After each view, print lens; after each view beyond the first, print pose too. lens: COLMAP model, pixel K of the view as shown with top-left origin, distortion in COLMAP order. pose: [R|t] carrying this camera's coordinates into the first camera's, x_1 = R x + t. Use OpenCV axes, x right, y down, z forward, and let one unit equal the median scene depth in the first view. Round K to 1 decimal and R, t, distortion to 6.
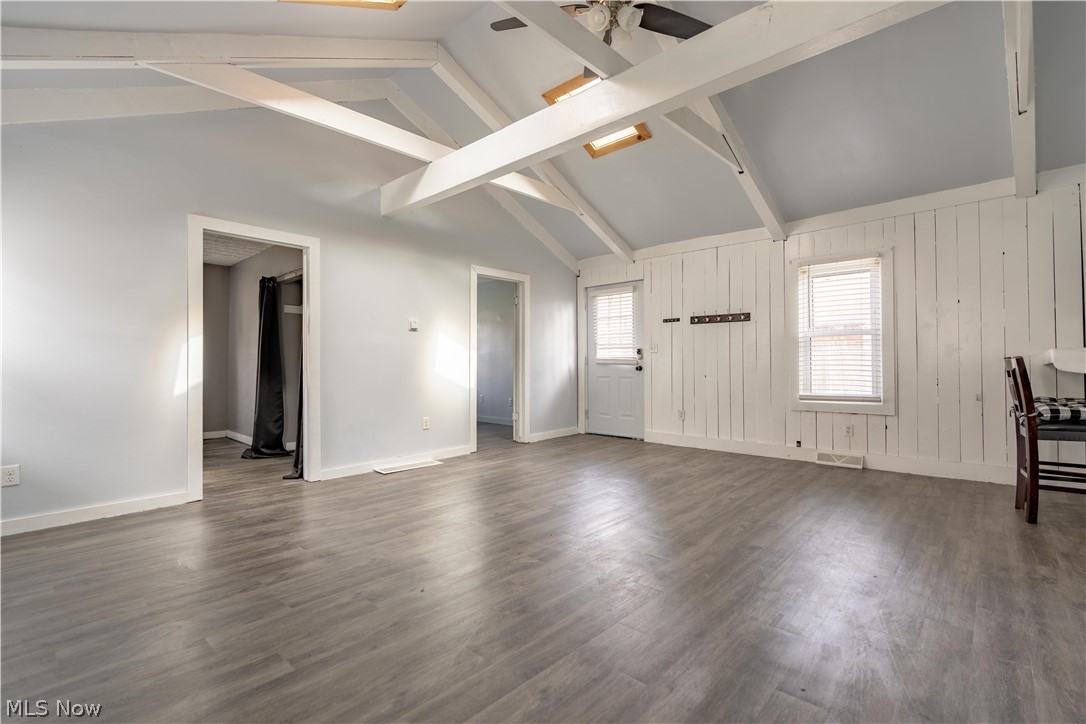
lens RADIAL K [[486.8, 0, 543.2], [0, 486.8, 372.4], [0, 0, 1]] dist [-0.004102, 0.000843]
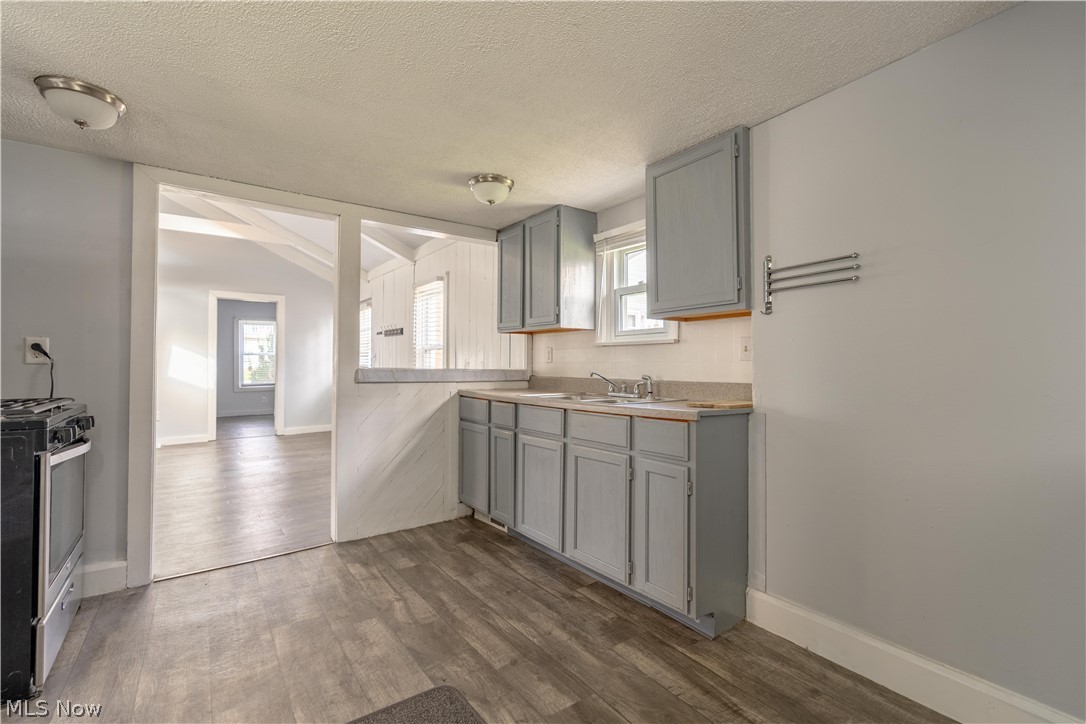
lens RADIAL K [[486.8, 0, 550.6], [0, 486.8, 363.4], [0, 0, 1]] dist [-0.004102, 0.000843]
pose [[0.984026, 0.007481, -0.177868, 1.042429], [-0.010230, 0.999842, -0.014545, -0.026771], [0.177731, 0.016133, 0.983947, -0.066141]]
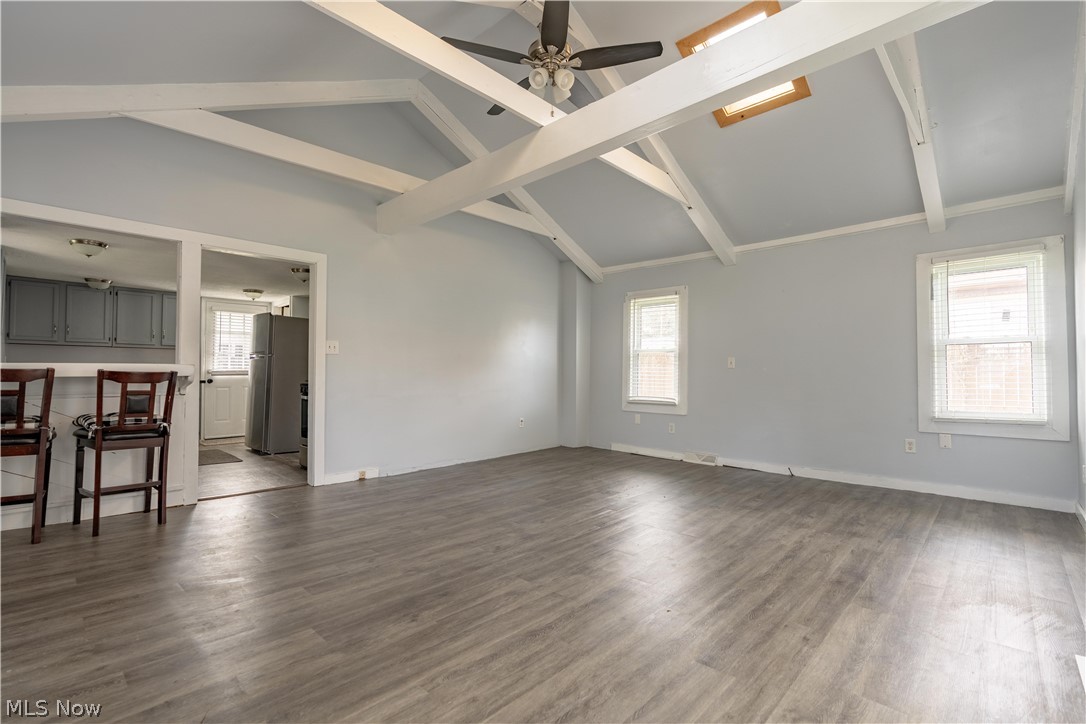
lens RADIAL K [[486.8, 0, 546.7], [0, 486.8, 375.4], [0, 0, 1]] dist [-0.004102, 0.000843]
pose [[-0.999965, 0.000381, 0.008382, 0.085720], [0.000489, 0.999917, 0.012902, -0.020290], [-0.008376, 0.012905, -0.999882, 1.280407]]
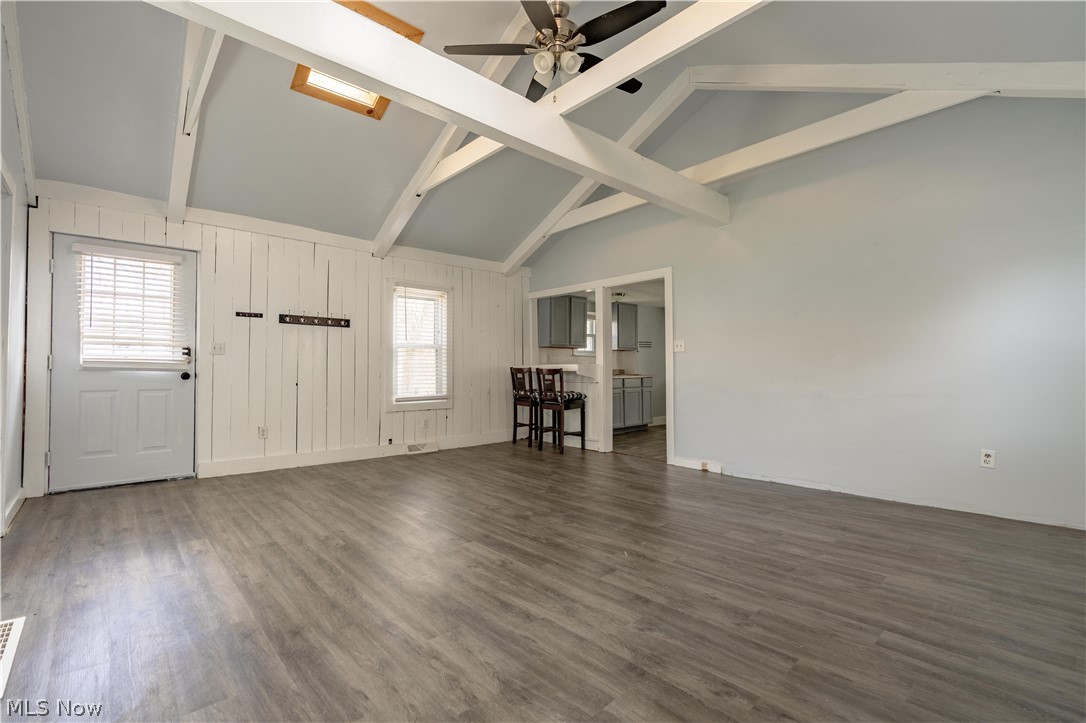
lens RADIAL K [[486.8, 0, 539.5], [0, 486.8, 368.4], [0, 0, 1]] dist [-0.004102, 0.000843]
pose [[0.091562, 0.008742, 0.995761, -0.573306], [0.014087, 0.999850, -0.010073, -0.006264], [-0.995700, 0.014950, 0.091425, 0.557612]]
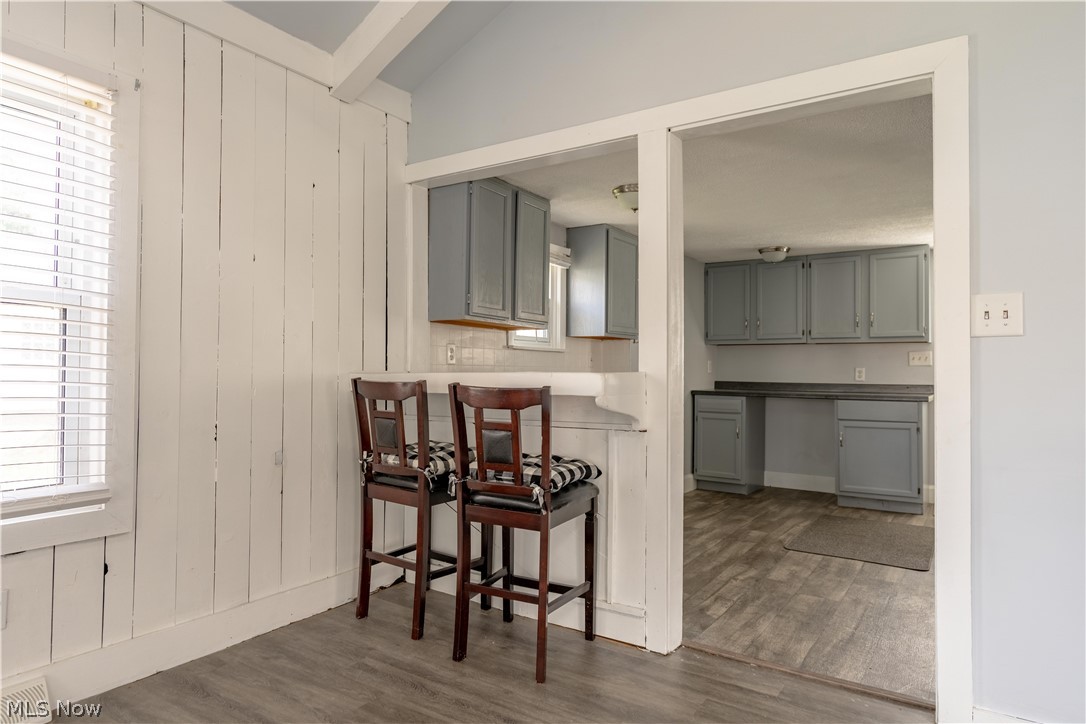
lens RADIAL K [[658.7, 0, 538.5], [0, 658.7, 362.3], [0, 0, 1]] dist [0.001887, 0.000915]
pose [[-0.171561, 0.019800, 0.984975, 0.153726], [0.005275, 0.999802, -0.019179, -0.026154], [-0.985159, 0.001906, -0.171631, 0.698267]]
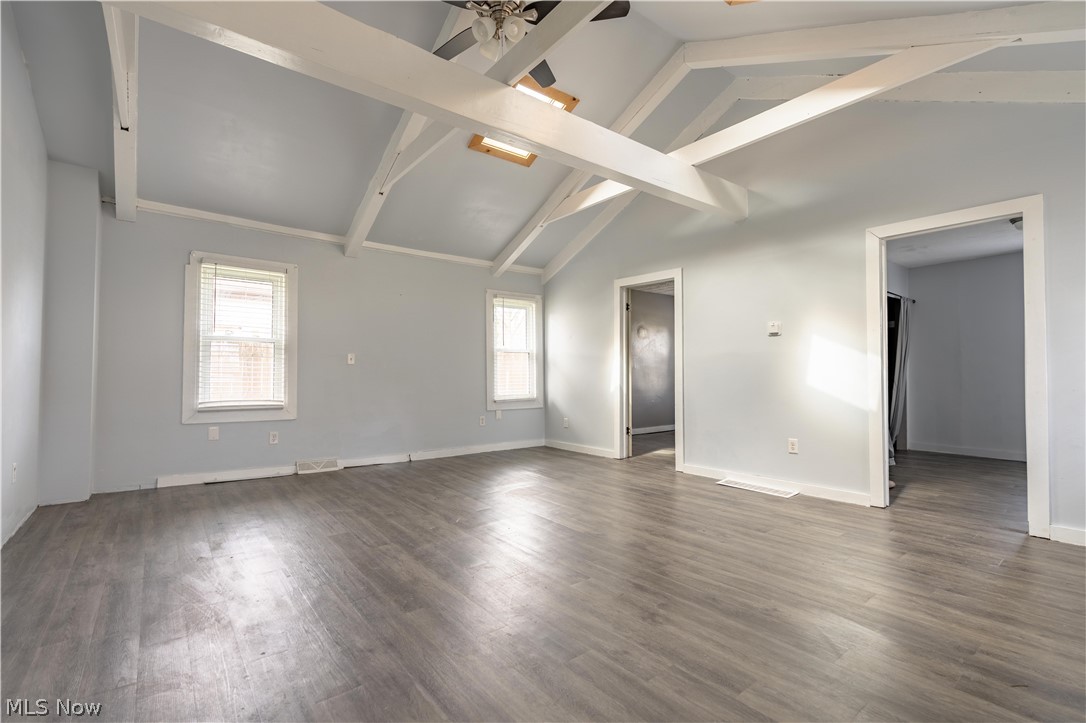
lens RADIAL K [[486.8, 0, 541.2], [0, 486.8, 359.9], [0, 0, 1]] dist [-0.004102, 0.000843]
pose [[-0.153996, -0.021830, -0.987830, 0.659371], [-0.016416, 0.999674, -0.019532, -0.017674], [0.987935, 0.013208, -0.154304, 0.736115]]
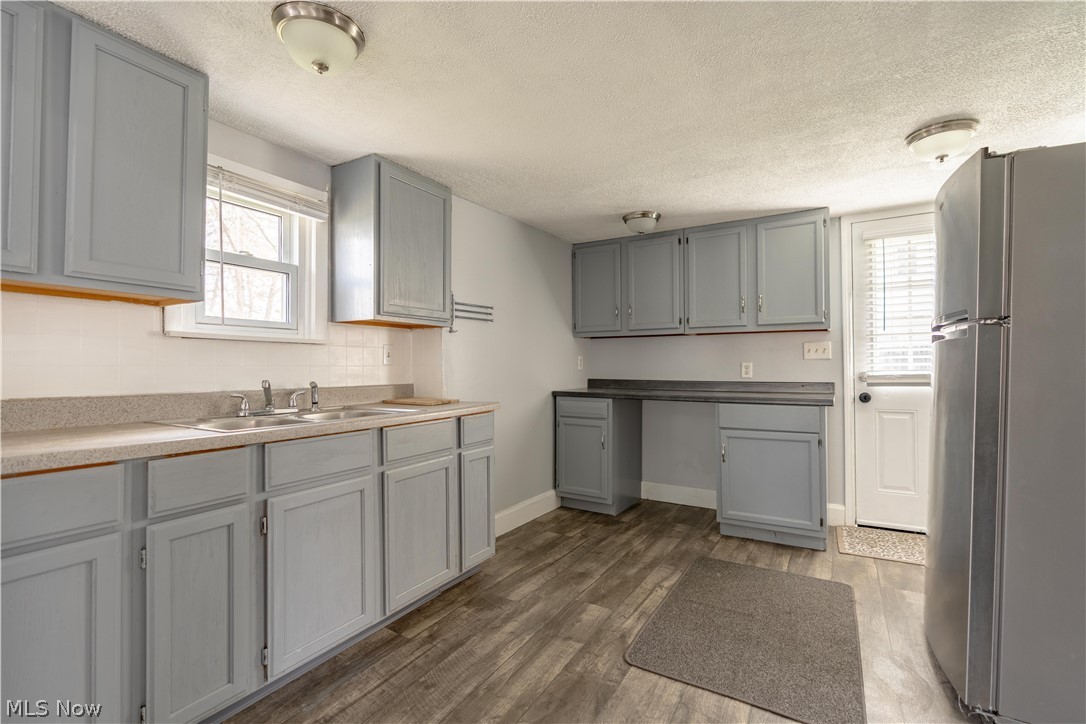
lens RADIAL K [[486.8, 0, 541.4], [0, 486.8, 363.3], [0, 0, 1]] dist [-0.004102, 0.000843]
pose [[-0.217482, 0.015608, 0.975940, 0.563745], [0.016178, 0.999792, -0.012384, -0.030530], [-0.975930, 0.013096, -0.217689, 0.394440]]
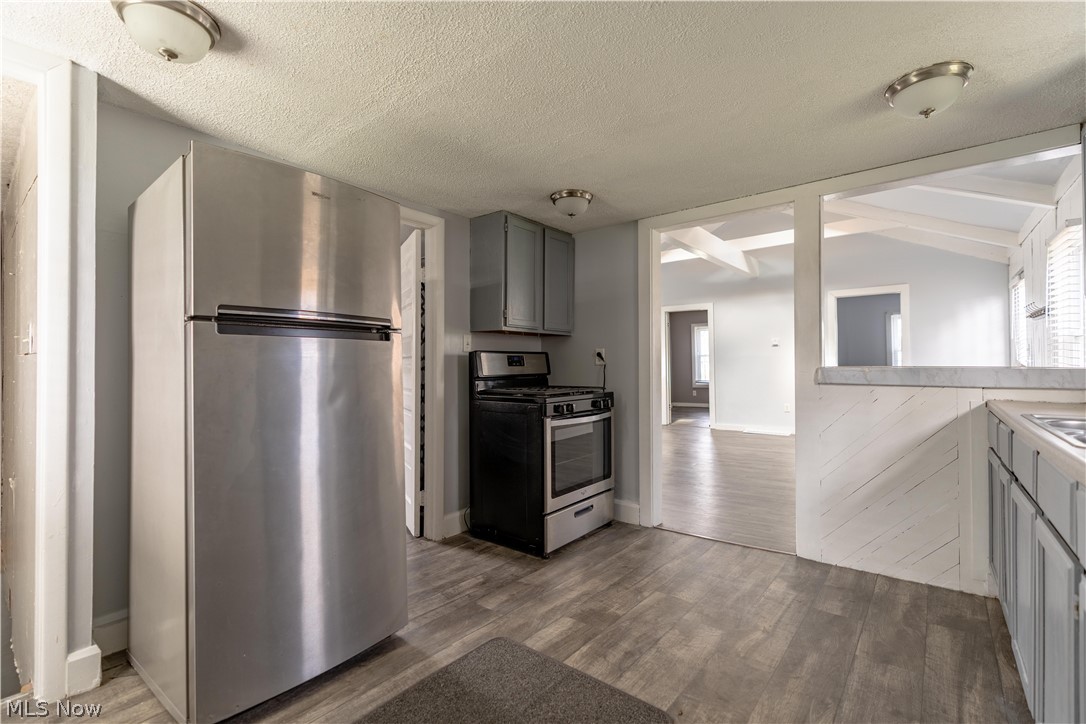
lens RADIAL K [[486.8, 0, 537.4], [0, 486.8, 363.6], [0, 0, 1]] dist [-0.004102, 0.000843]
pose [[0.074674, 0.002136, -0.997206, 1.210739], [-0.002468, 0.999995, 0.001957, -0.031676], [0.997205, 0.002315, 0.074679, 0.146949]]
